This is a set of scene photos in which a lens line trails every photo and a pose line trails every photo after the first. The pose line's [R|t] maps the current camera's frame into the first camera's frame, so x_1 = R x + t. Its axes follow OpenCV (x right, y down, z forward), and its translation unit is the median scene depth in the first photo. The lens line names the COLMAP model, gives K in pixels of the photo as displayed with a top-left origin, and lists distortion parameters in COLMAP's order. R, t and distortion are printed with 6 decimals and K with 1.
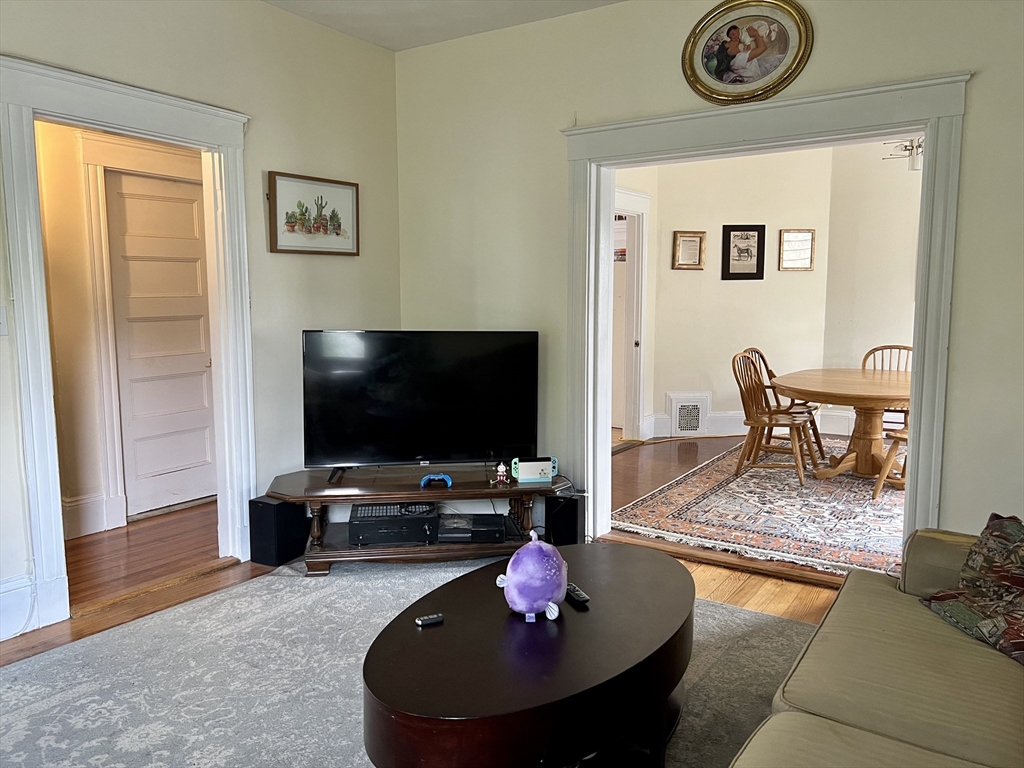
lens RADIAL K [[766.5, 0, 505.1], [0, 766.5, 377.6], [0, 0, 1]] dist [0.058198, -0.063868]
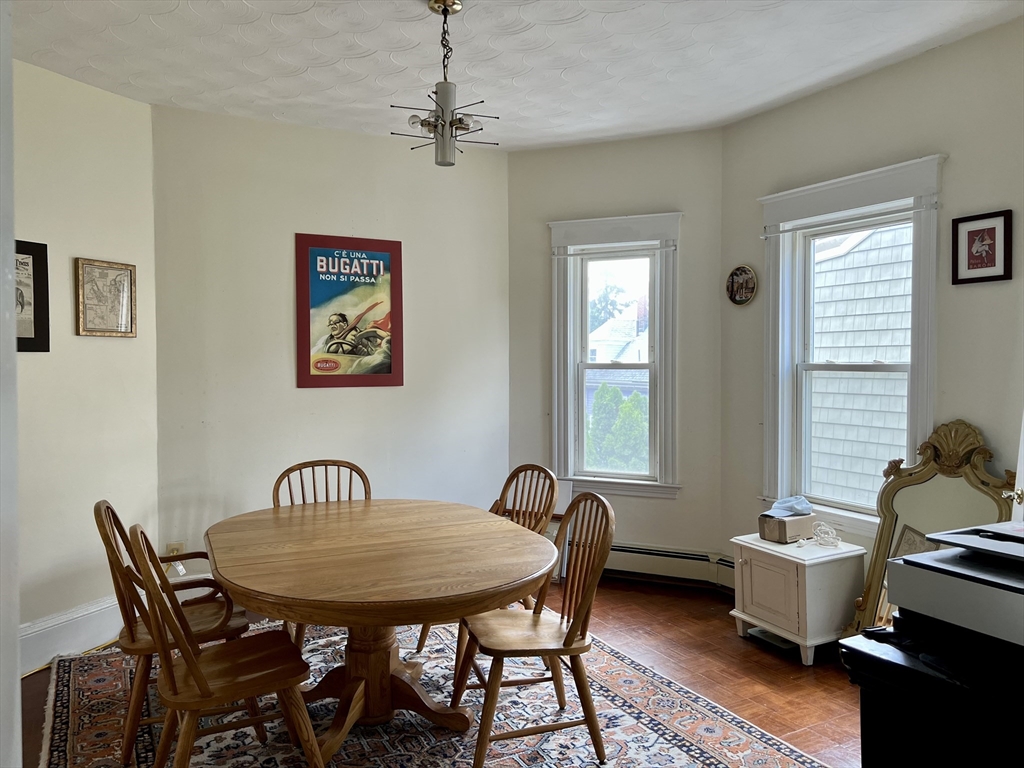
lens RADIAL K [[766.5, 0, 507.9], [0, 766.5, 382.4], [0, 0, 1]] dist [0.058198, -0.063868]
pose [[0.480289, -0.020967, 0.876860, 0.060739], [0.106875, 0.993664, -0.034779, -0.099136], [-0.870575, 0.110418, 0.479487, 0.858162]]
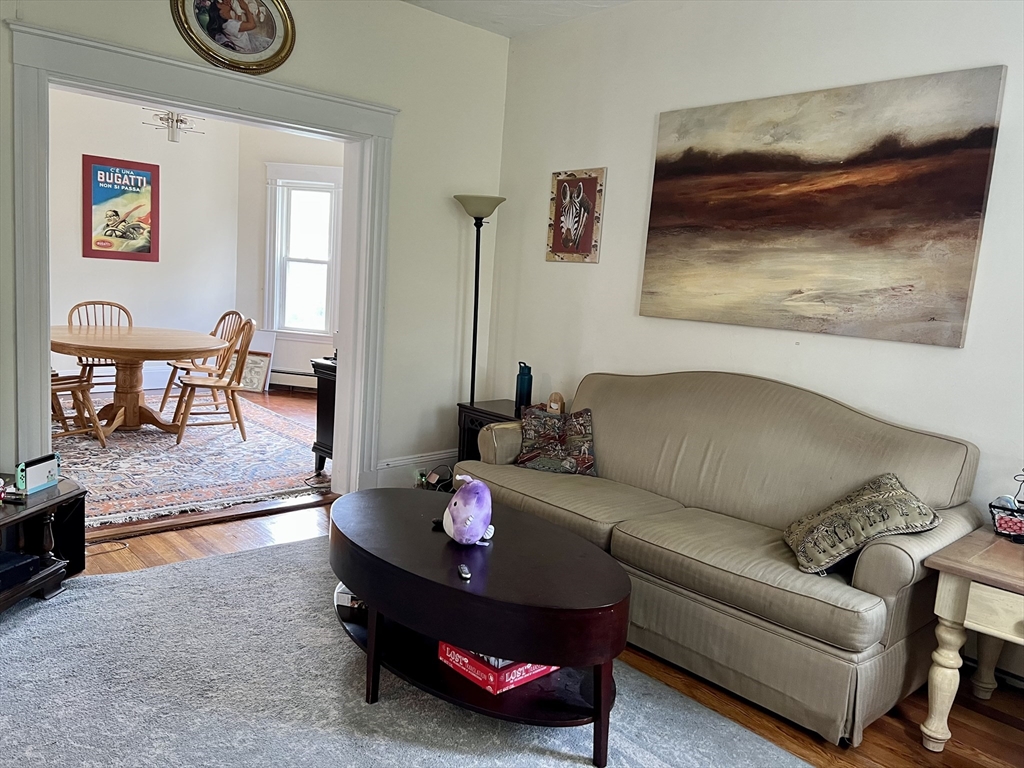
lens RADIAL K [[766.5, 0, 505.5], [0, 766.5, 383.1], [0, 0, 1]] dist [0.058198, -0.063868]
pose [[0.256220, -0.112895, 0.960003, -0.535011], [0.041916, 0.993520, 0.105650, -0.029336], [-0.965709, 0.013170, 0.259292, 0.326105]]
